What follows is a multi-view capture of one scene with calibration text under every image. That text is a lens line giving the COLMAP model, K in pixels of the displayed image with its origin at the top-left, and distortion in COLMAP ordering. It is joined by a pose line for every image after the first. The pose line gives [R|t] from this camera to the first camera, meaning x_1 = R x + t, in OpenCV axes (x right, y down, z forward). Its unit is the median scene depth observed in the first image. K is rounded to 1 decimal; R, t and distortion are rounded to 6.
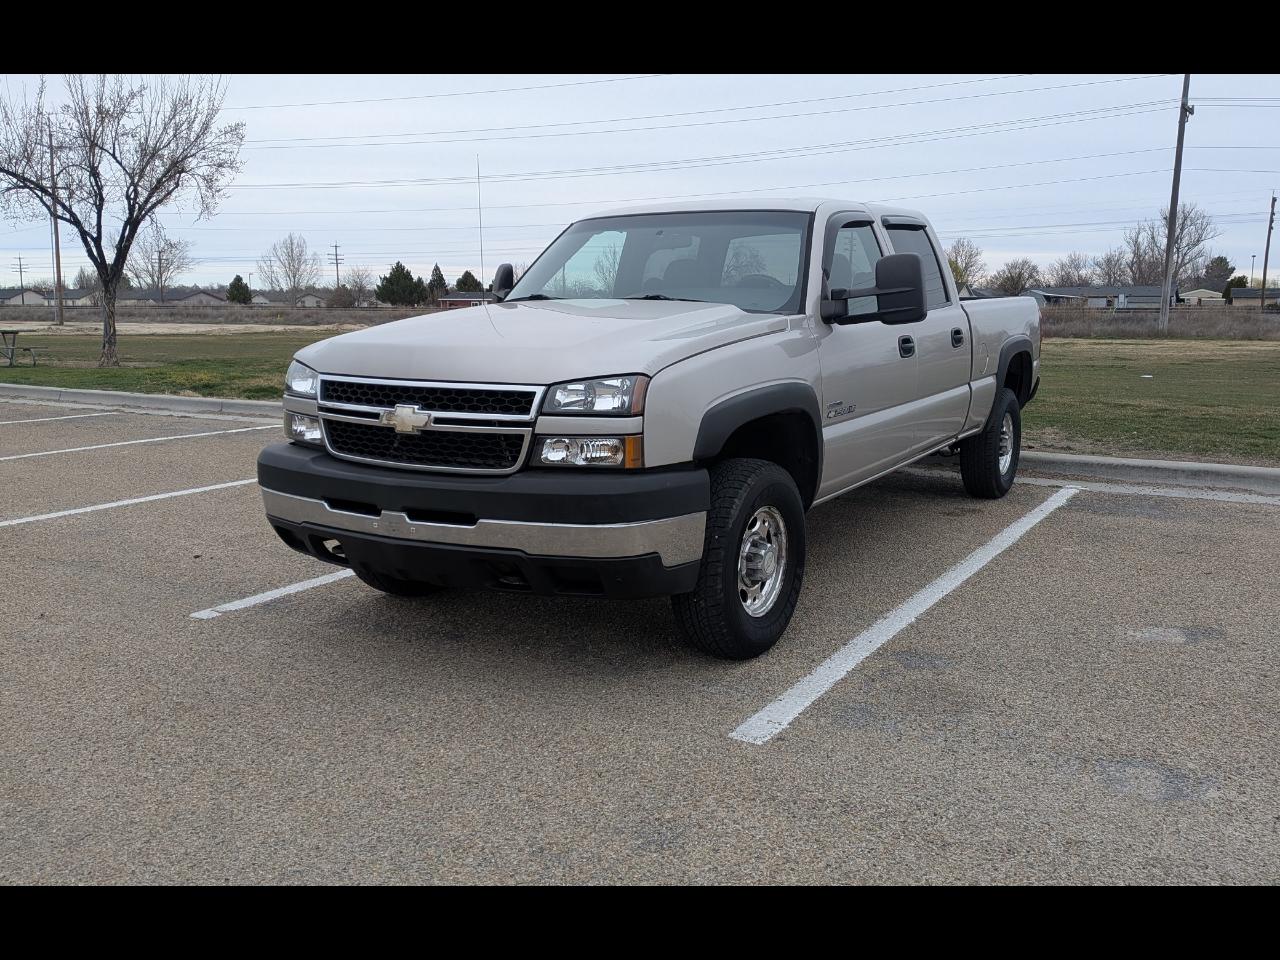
lens RADIAL K [[1047.3, 0, 669.6], [0, 1047.3, 493.6], [0, 0, 1]] dist [0.112941, -0.185734]
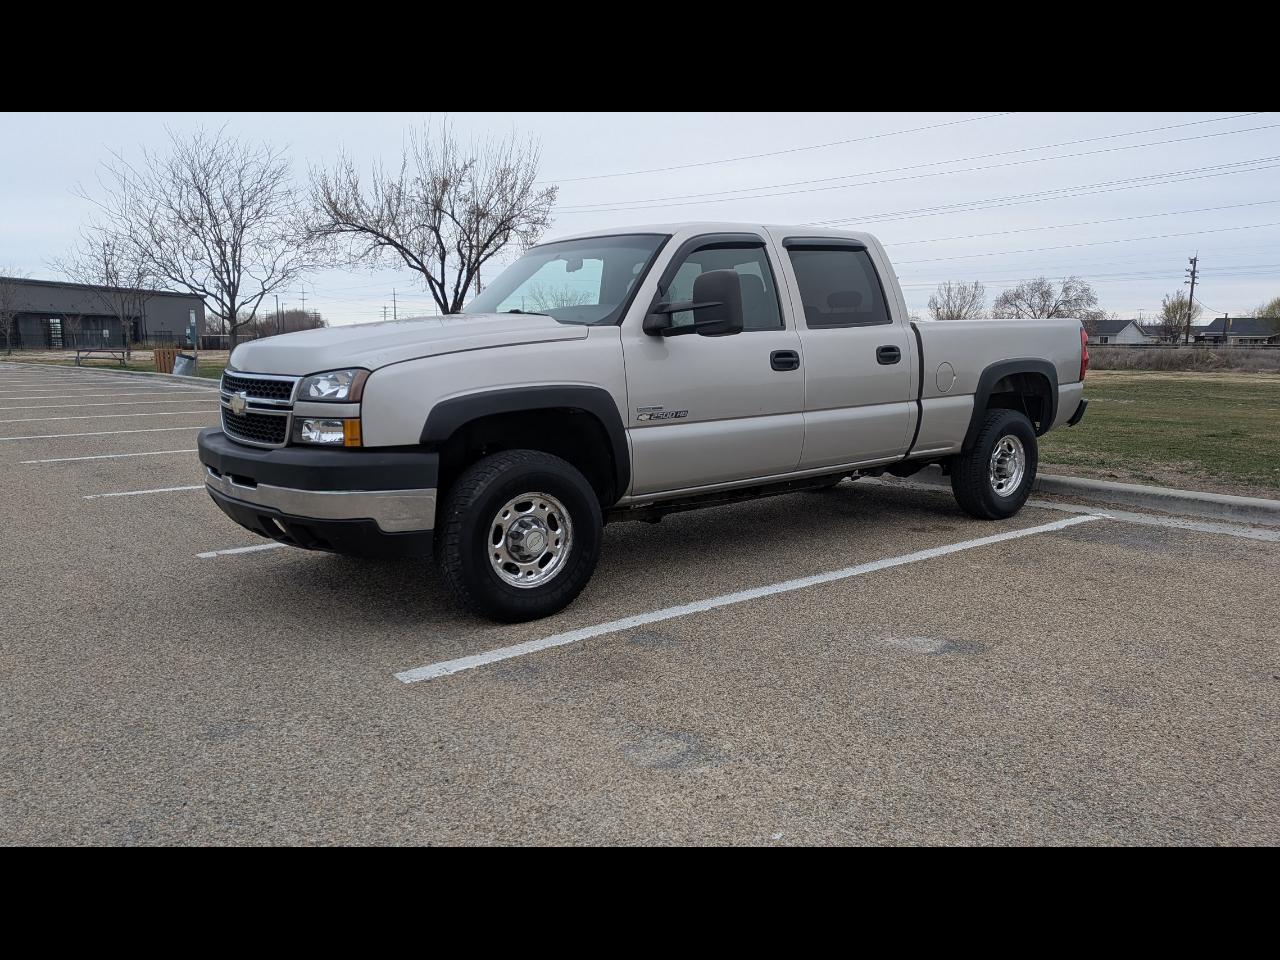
lens RADIAL K [[952.1, 0, 660.0], [0, 952.1, 522.9], [0, 0, 1]] dist [0.085341, -0.130118]
pose [[0.941138, 0.066588, -0.331399, 0.502025], [-0.063138, 0.997780, 0.021176, 0.013191], [0.332074, 0.000994, 0.943253, 0.058295]]
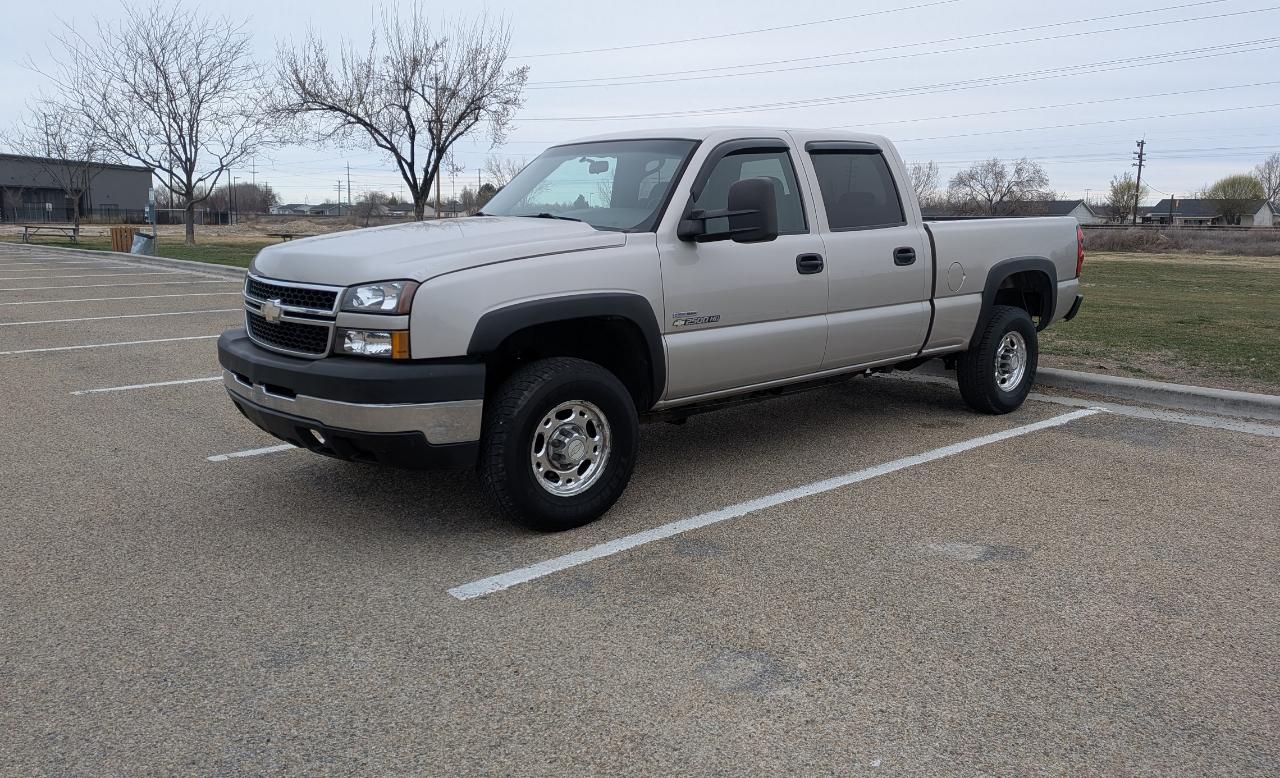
lens RADIAL K [[953.1, 0, 670.9], [0, 953.1, 390.3], [0, 0, 1]] dist [0.083801, -0.130040]
pose [[0.957732, 0.060303, -0.281271, 0.426641], [-0.060227, 0.998145, 0.008921, -0.012601], [0.281288, 0.008396, 0.959587, 0.030867]]
